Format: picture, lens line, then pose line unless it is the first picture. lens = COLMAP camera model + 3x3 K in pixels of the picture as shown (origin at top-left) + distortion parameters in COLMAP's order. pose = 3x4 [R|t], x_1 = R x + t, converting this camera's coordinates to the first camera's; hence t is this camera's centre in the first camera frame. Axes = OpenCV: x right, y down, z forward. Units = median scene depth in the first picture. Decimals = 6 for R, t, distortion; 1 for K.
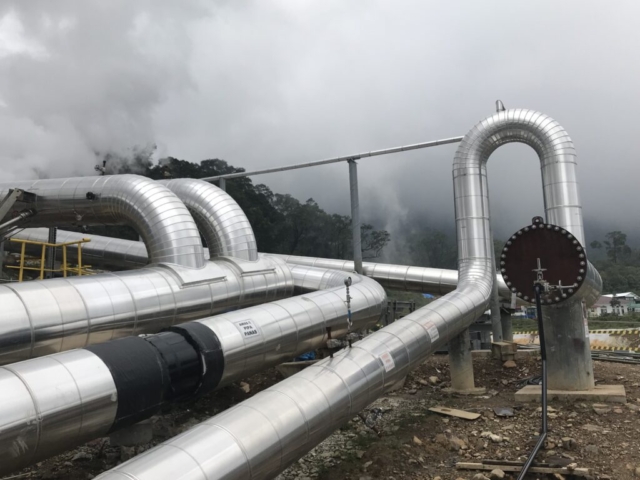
lens RADIAL K [[606.2, 0, 320.0], [0, 606.2, 240.0], [0, 0, 1]] dist [0.002759, 0.000329]
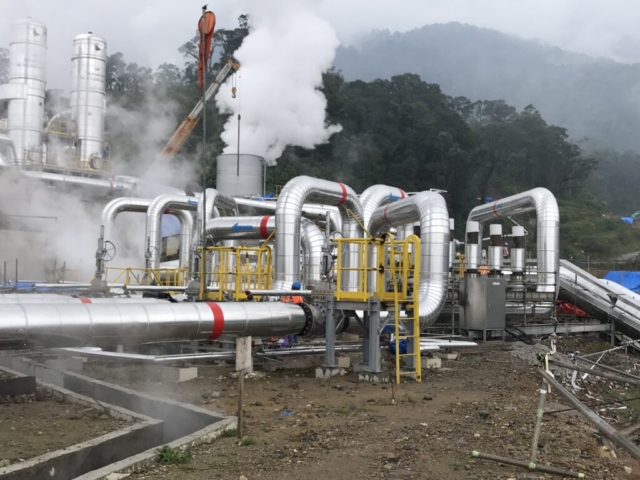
lens RADIAL K [[870.8, 0, 320.0], [0, 870.8, 240.0], [0, 0, 1]] dist [0.257085, -1.264101]
pose [[0.957897, 0.042945, -0.283883, 0.071494], [-0.009537, 0.992964, 0.118032, -0.032947], [0.286955, -0.110355, 0.951566, -0.262517]]
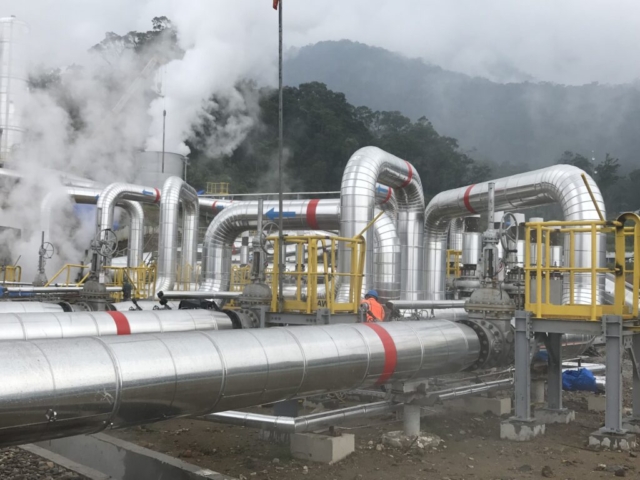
lens RADIAL K [[817.2, 0, 320.0], [0, 817.2, 240.0], [0, 0, 1]] dist [0.170458, -0.547959]
pose [[0.985390, 0.051328, -0.162396, 0.048117], [-0.032990, 0.992971, 0.113667, -0.028181], [0.167088, -0.106649, 0.980157, -0.238421]]
